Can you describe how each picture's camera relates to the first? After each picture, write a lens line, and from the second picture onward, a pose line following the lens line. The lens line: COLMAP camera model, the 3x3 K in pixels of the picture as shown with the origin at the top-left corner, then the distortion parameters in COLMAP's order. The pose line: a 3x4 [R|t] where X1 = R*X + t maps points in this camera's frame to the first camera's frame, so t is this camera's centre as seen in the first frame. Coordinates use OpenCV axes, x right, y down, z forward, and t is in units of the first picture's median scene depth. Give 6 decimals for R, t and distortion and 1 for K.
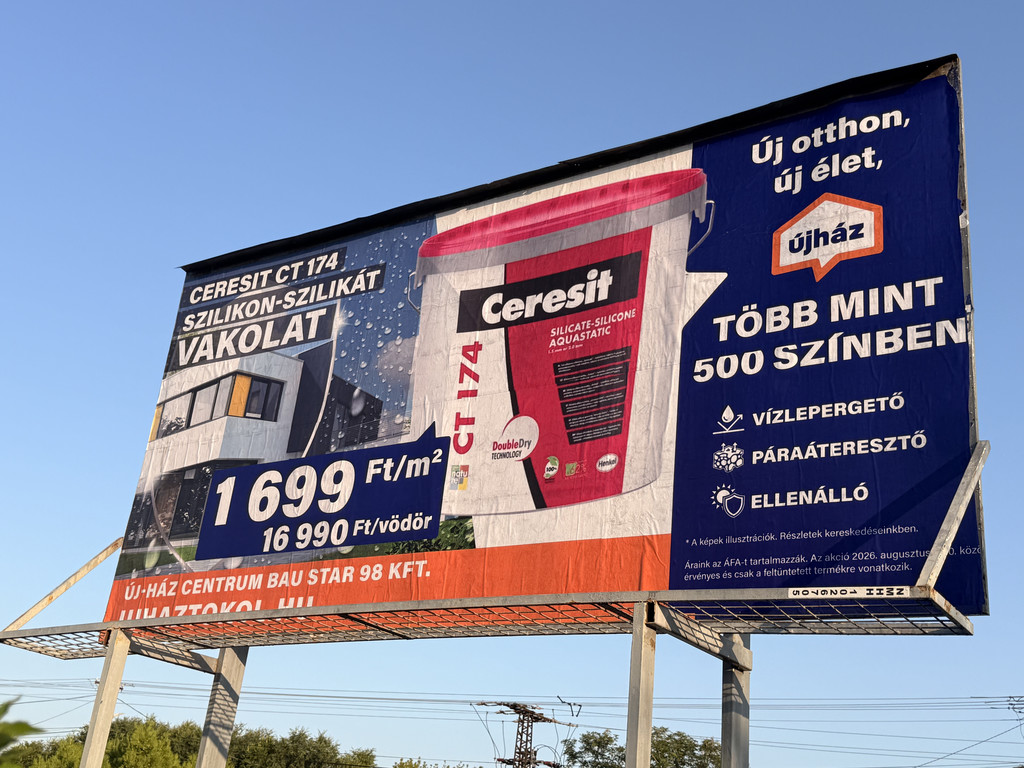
lens RADIAL K [[1188.3, 0, 504.9], [0, 1188.3, 381.3], [0, 0, 1]] dist [0.184228, 0.000000]
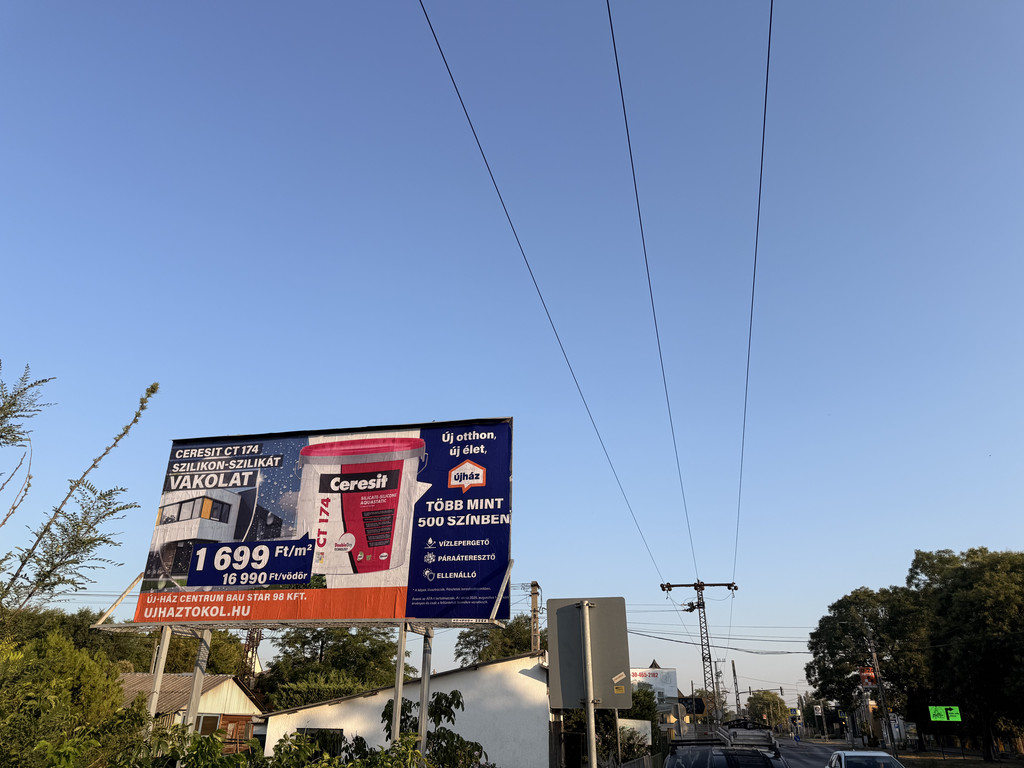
lens RADIAL K [[727.4, 0, 513.5], [0, 727.4, 379.8], [0, 0, 1]] dist [0.059184, -0.069159]
pose [[0.933772, 0.065619, 0.351801, -0.217278], [-0.065536, 0.997776, -0.012159, -0.290310], [-0.351817, -0.011701, 0.935996, -0.554468]]
